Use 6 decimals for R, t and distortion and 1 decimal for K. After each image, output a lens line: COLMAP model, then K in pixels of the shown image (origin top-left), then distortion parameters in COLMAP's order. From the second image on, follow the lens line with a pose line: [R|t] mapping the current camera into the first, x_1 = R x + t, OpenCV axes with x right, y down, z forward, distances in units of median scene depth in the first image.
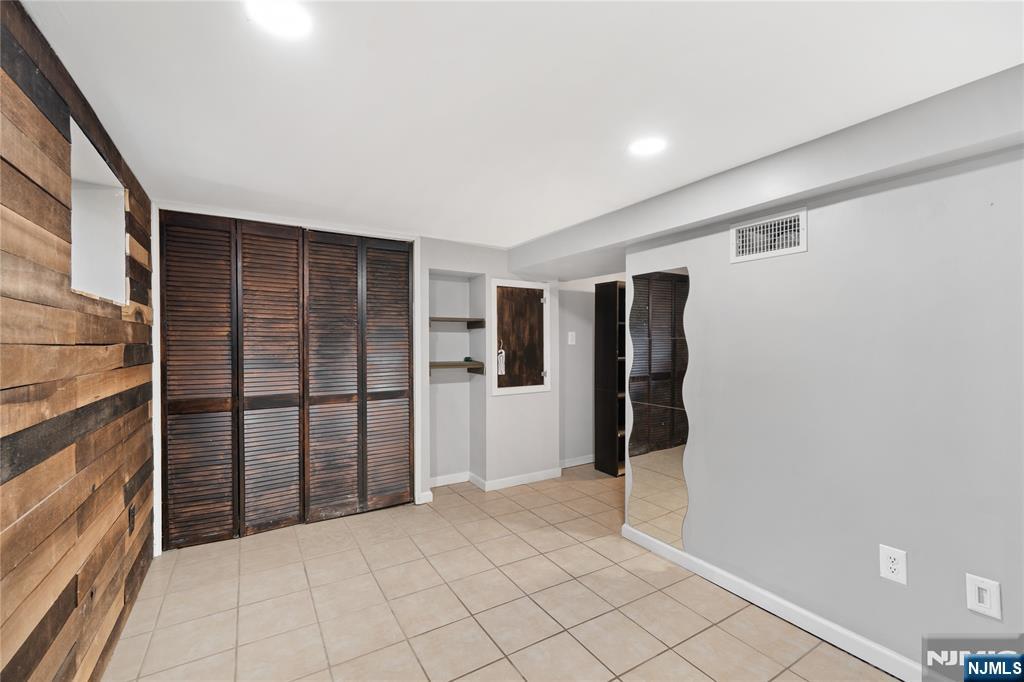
lens RADIAL K [[417.0, 0, 509.8], [0, 417.0, 334.2], [0, 0, 1]] dist [-0.001199, 0.000533]
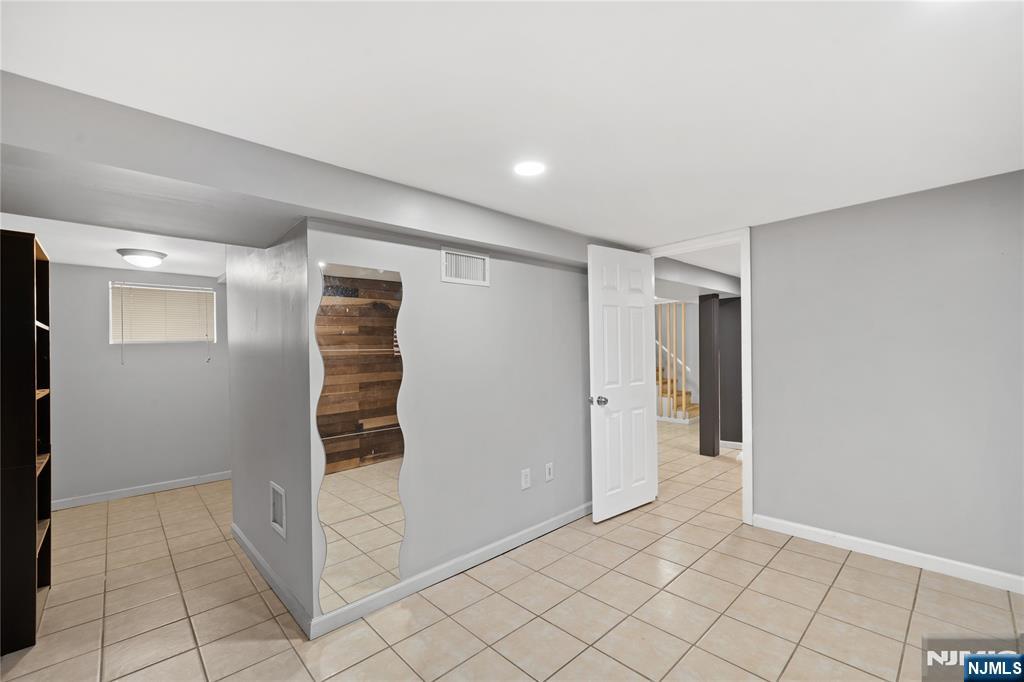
lens RADIAL K [[433.2, 0, 513.1], [0, 433.2, 346.9], [0, 0, 1]] dist [-0.000466, 0.000123]
pose [[-0.190165, 0.003873, 0.981744, -0.626900], [-0.005845, 0.999970, -0.005077, 0.008533], [-0.981735, -0.006704, -0.190137, 1.034914]]
